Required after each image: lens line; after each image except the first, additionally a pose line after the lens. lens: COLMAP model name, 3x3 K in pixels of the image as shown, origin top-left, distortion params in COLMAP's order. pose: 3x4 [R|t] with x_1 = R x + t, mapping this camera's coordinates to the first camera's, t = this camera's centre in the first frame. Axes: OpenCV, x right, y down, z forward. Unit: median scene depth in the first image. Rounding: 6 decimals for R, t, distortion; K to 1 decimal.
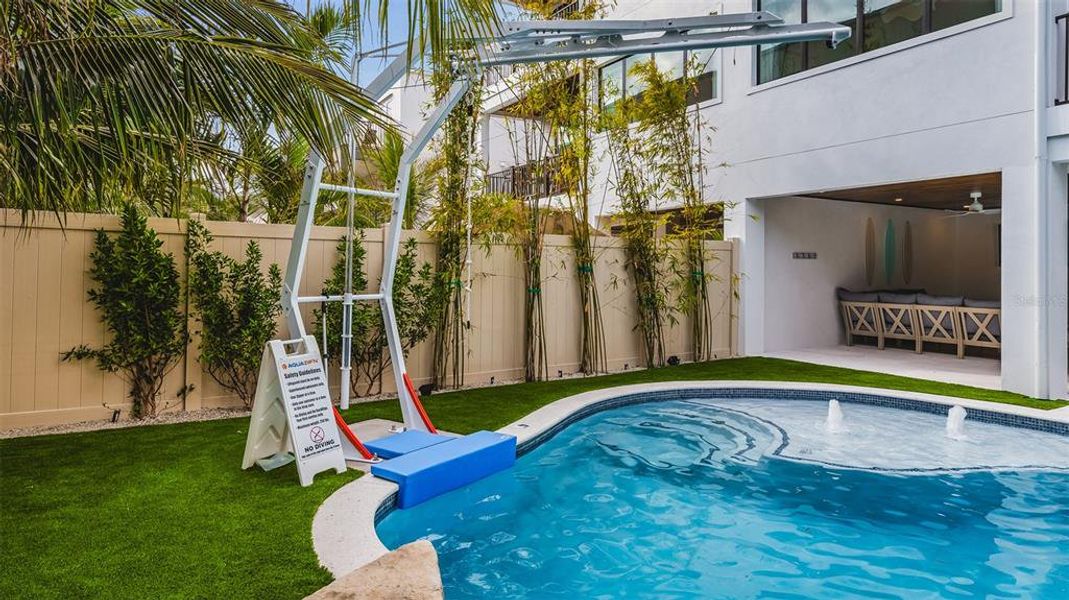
lens RADIAL K [[622.9, 0, 540.3], [0, 622.9, 267.7], [0, 0, 1]] dist [-0.005760, -0.001147]
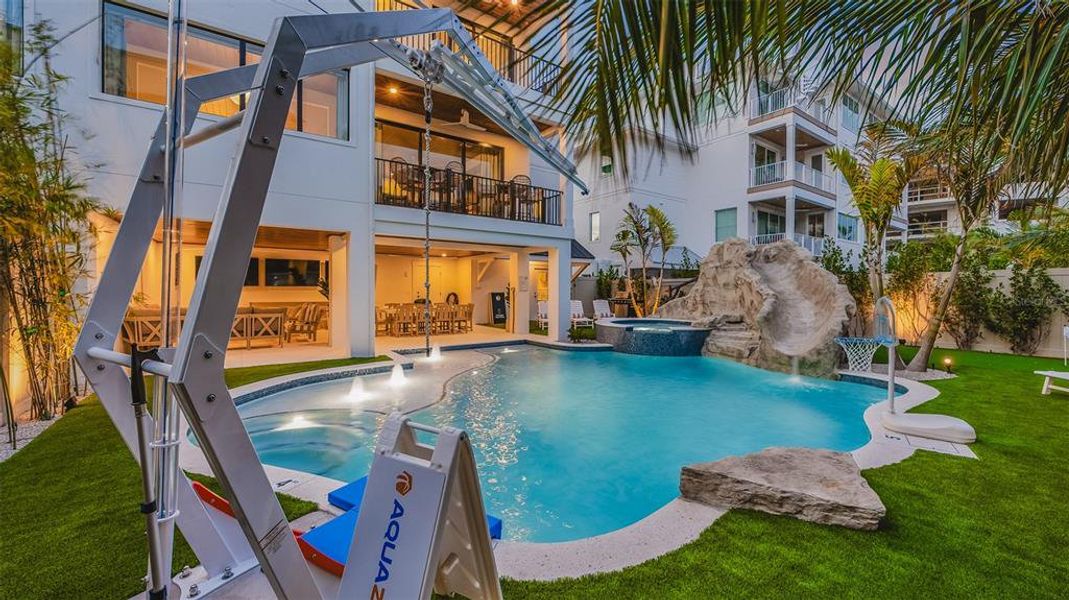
lens RADIAL K [[426.6, 0, 525.0], [0, 426.6, 291.6], [0, 0, 1]] dist [-0.000948, 0.000464]
pose [[-0.076267, -0.008061, 0.997055, -0.524590], [-0.008590, 0.999936, 0.007428, -0.003219], [-0.997050, -0.007998, -0.076331, 0.645177]]
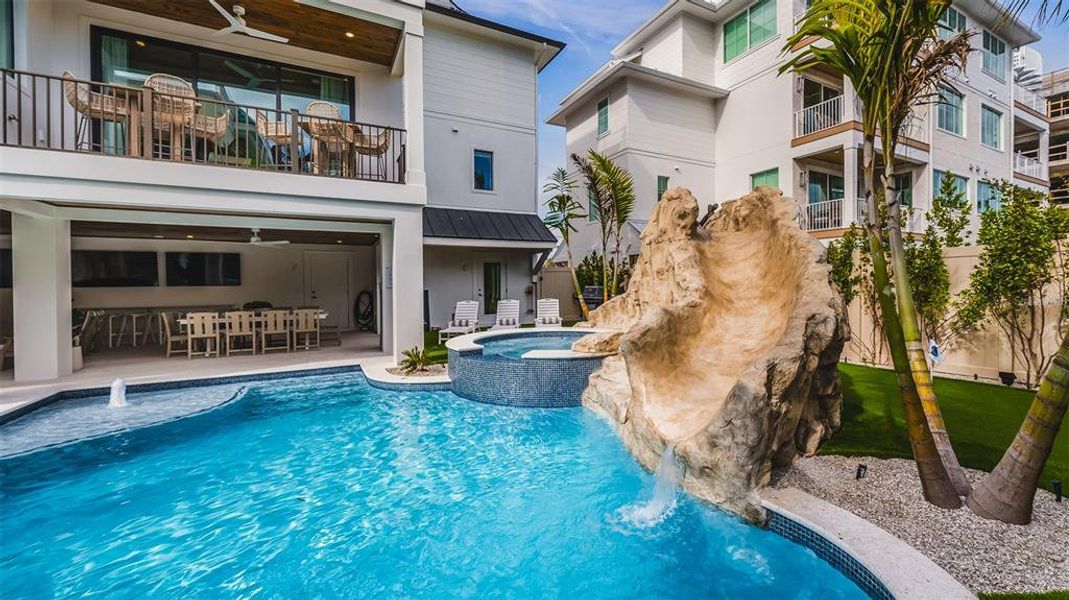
lens RADIAL K [[433.6, 0, 560.9], [0, 433.6, 289.3], [0, 0, 1]] dist [0.002774, -0.002090]
pose [[0.049819, -0.012313, 0.998682, 0.111165], [0.008891, 0.999890, 0.011884, 0.000177], [-0.998719, 0.008287, 0.049923, -0.099988]]
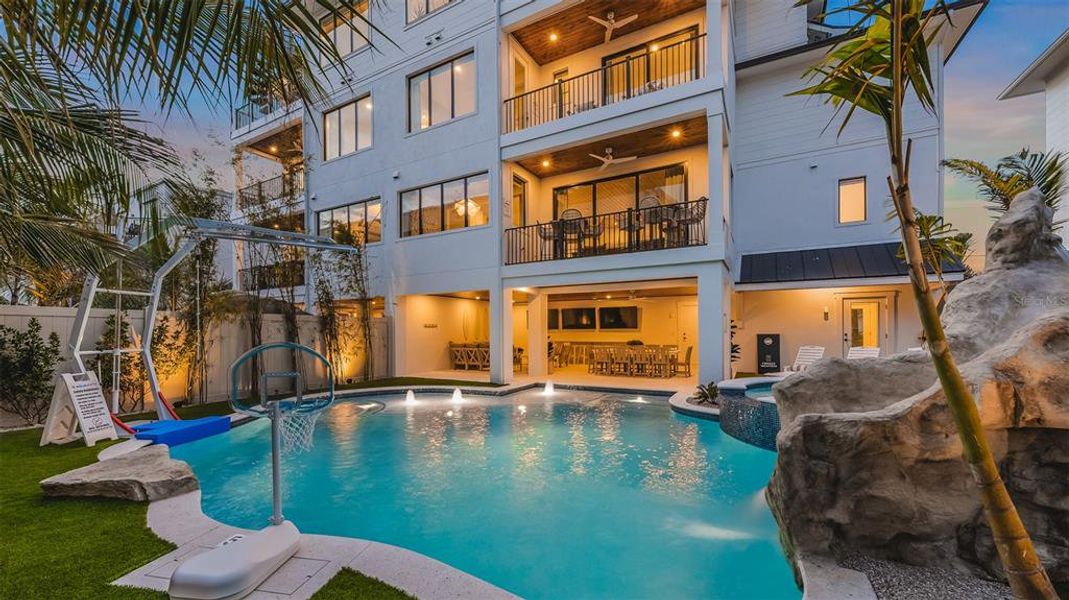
lens RADIAL K [[408.8, 0, 532.5], [0, 408.8, 331.5], [0, 0, 1]] dist [-0.002745, 0.000340]
pose [[0.875277, -0.008293, 0.483550, 0.136722], [0.006264, 0.999964, 0.005810, -0.006445], [-0.483581, -0.002056, 0.875297, -0.484299]]
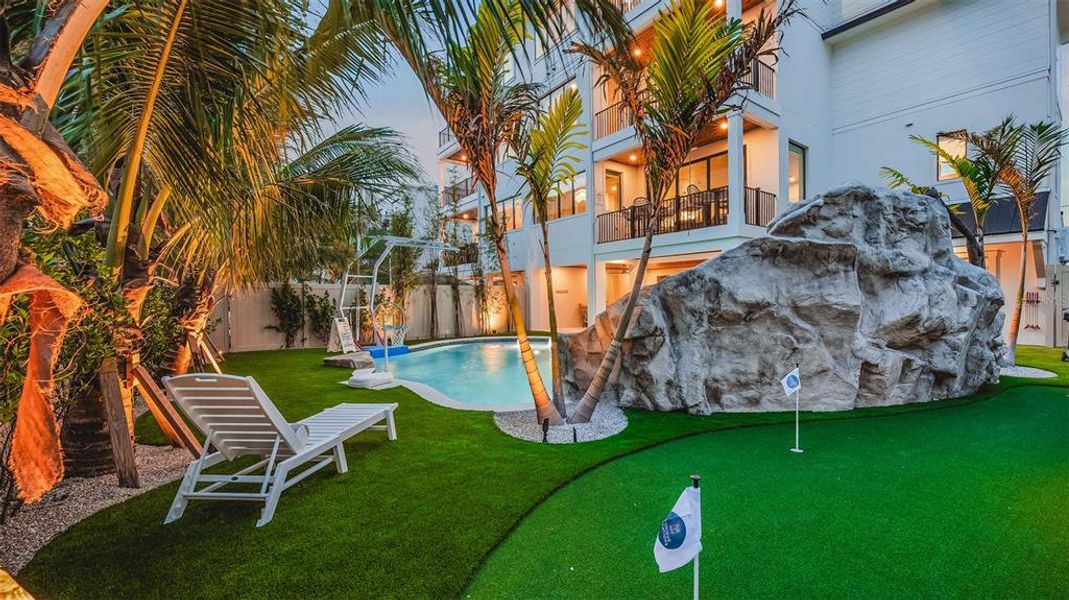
lens RADIAL K [[434.5, 0, 585.0], [0, 434.5, 300.8], [0, 0, 1]] dist [-0.003752, -0.000248]
pose [[0.991157, -0.014870, 0.131861, 0.476585], [0.012968, 0.999799, 0.015271, -0.007219], [-0.132062, -0.013426, 0.991151, -1.184474]]
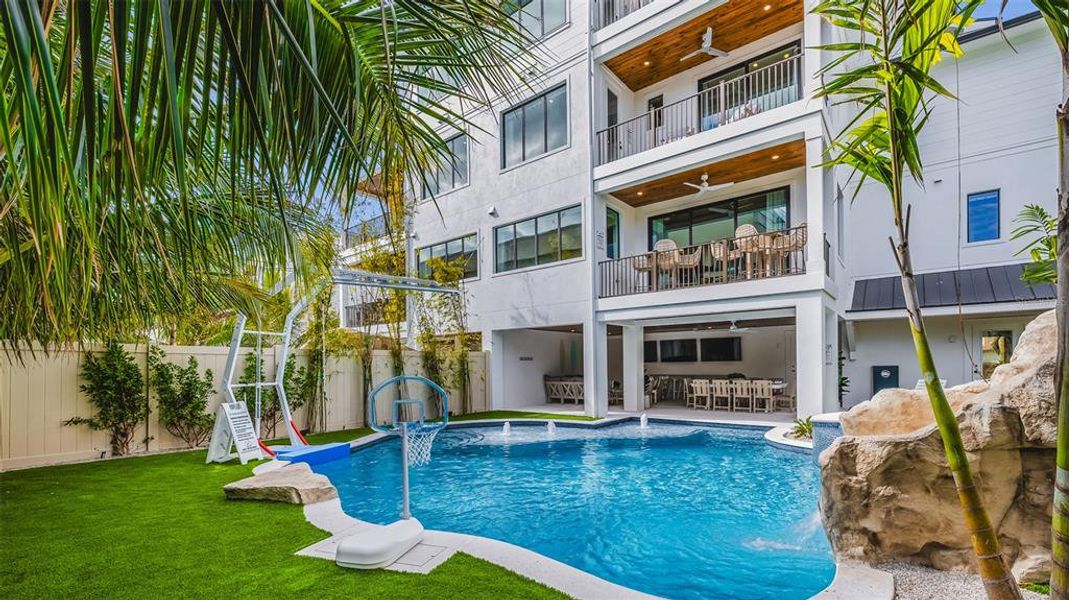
lens RADIAL K [[441.9, 0, 584.1], [0, 441.9, 368.1], [0, 0, 1]] dist [-0.002786, 0.000610]
pose [[0.925356, -0.017217, 0.378708, 0.109051], [0.013337, 0.999828, 0.012865, -0.008325], [-0.378864, -0.006854, 0.925427, -0.606095]]
